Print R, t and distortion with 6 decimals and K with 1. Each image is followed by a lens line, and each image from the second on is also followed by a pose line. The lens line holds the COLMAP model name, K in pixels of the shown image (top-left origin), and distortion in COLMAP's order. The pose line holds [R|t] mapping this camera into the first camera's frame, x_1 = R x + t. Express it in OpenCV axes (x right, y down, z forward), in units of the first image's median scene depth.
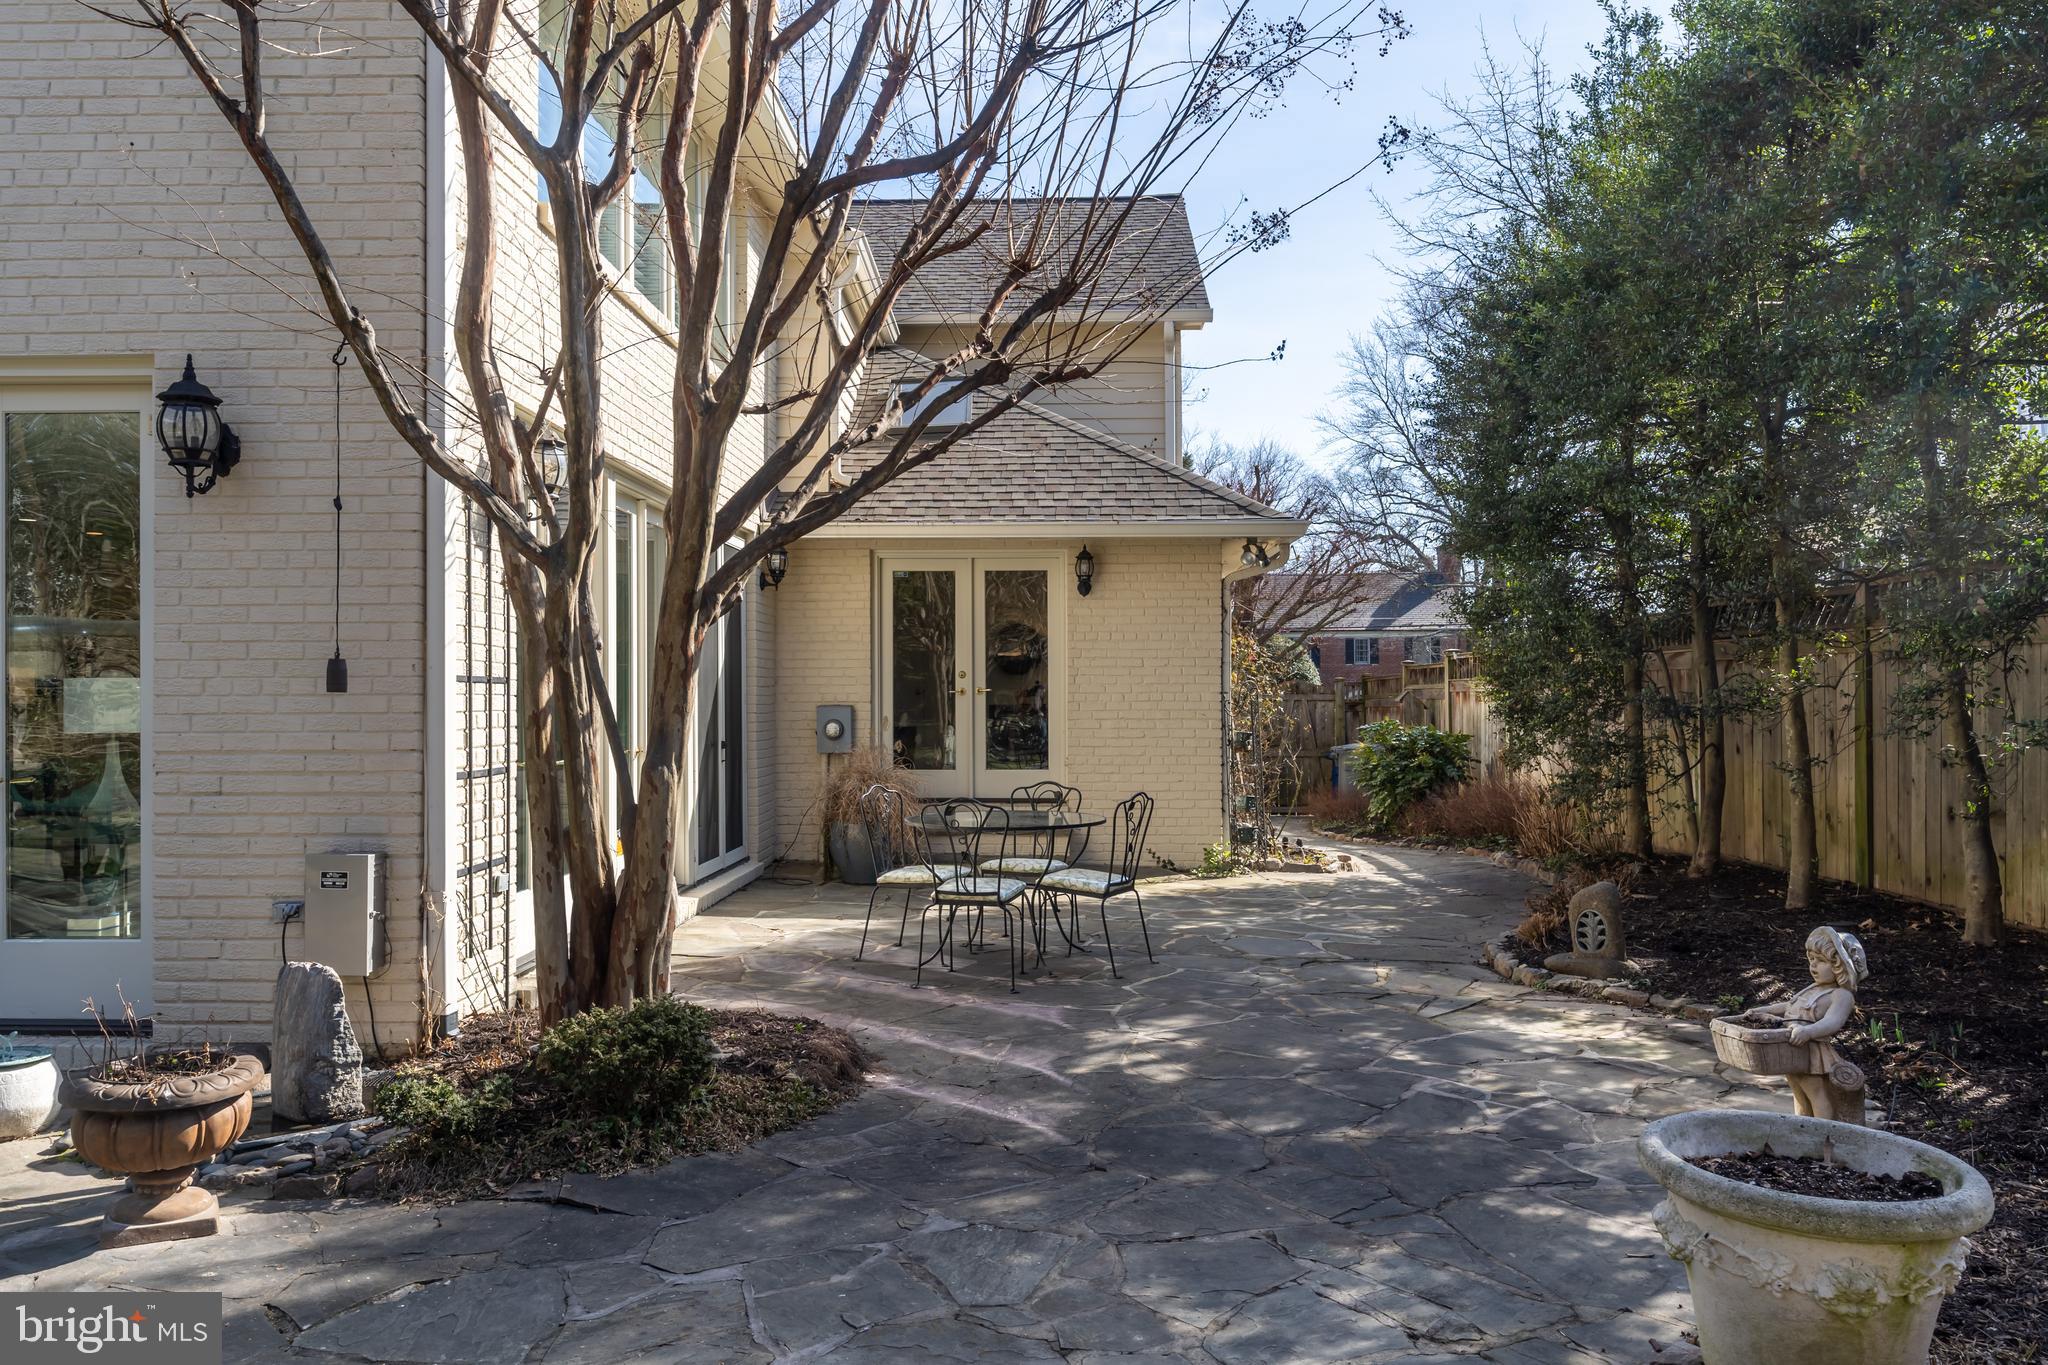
lens RADIAL K [[1449.4, 0, 1045.3], [0, 1449.4, 675.5], [0, 0, 1]] dist [0.002412, 0.004319]
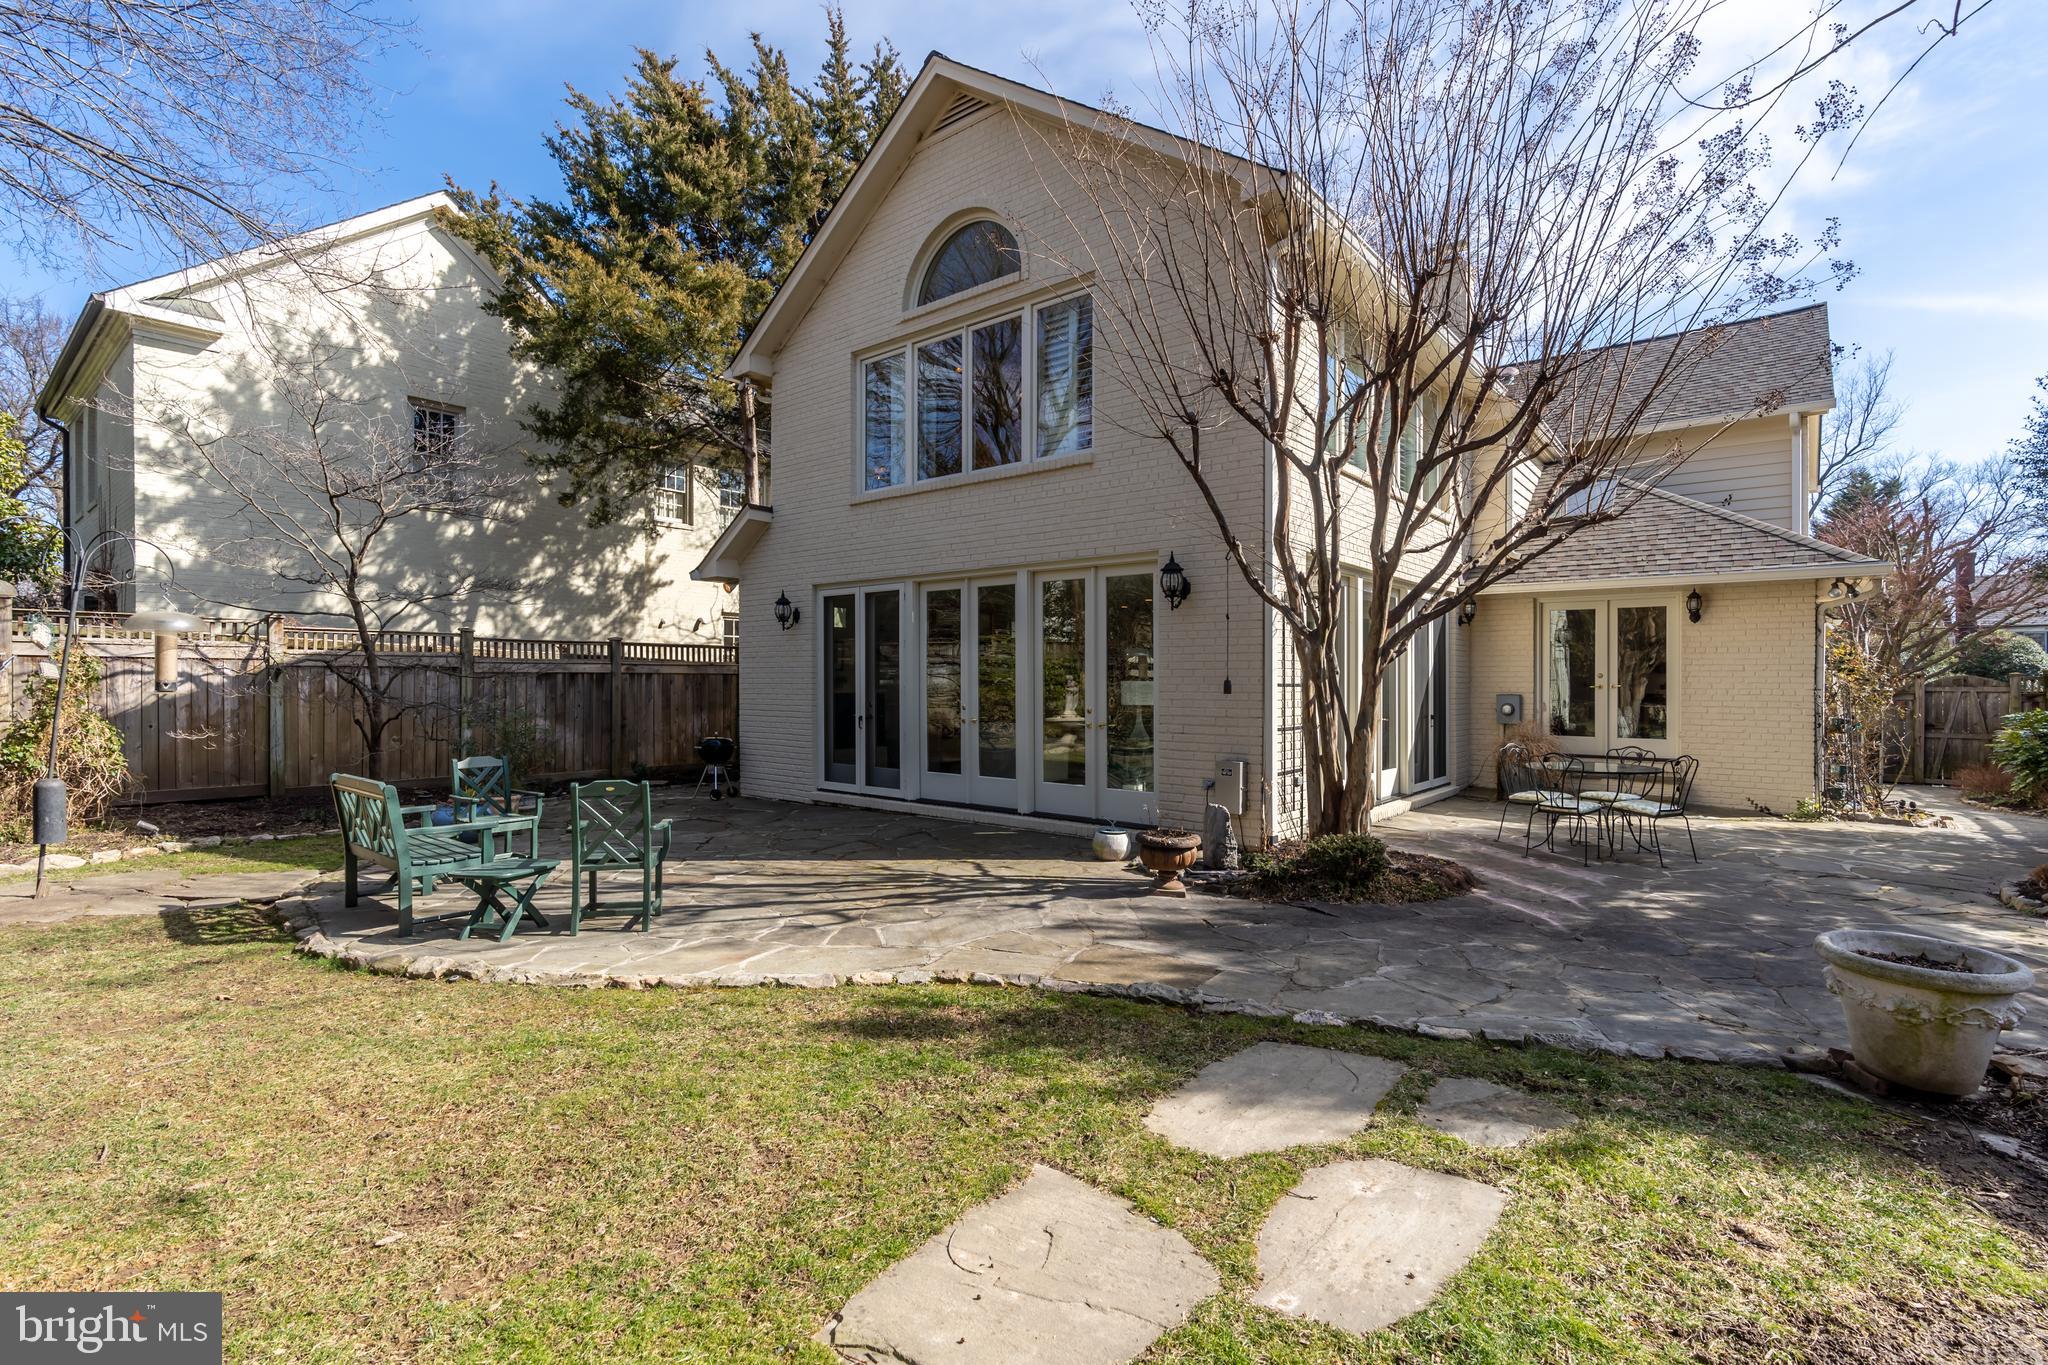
lens RADIAL K [[949.1, 0, 1026.6], [0, 949.1, 684.4], [0, 0, 1]] dist [-0.009583, 0.005907]
pose [[0.785465, 0.009039, -0.618840, 0.194620], [0.003974, 0.999799, 0.019647, -0.030564], [0.618893, -0.017891, 0.785271, -0.384019]]
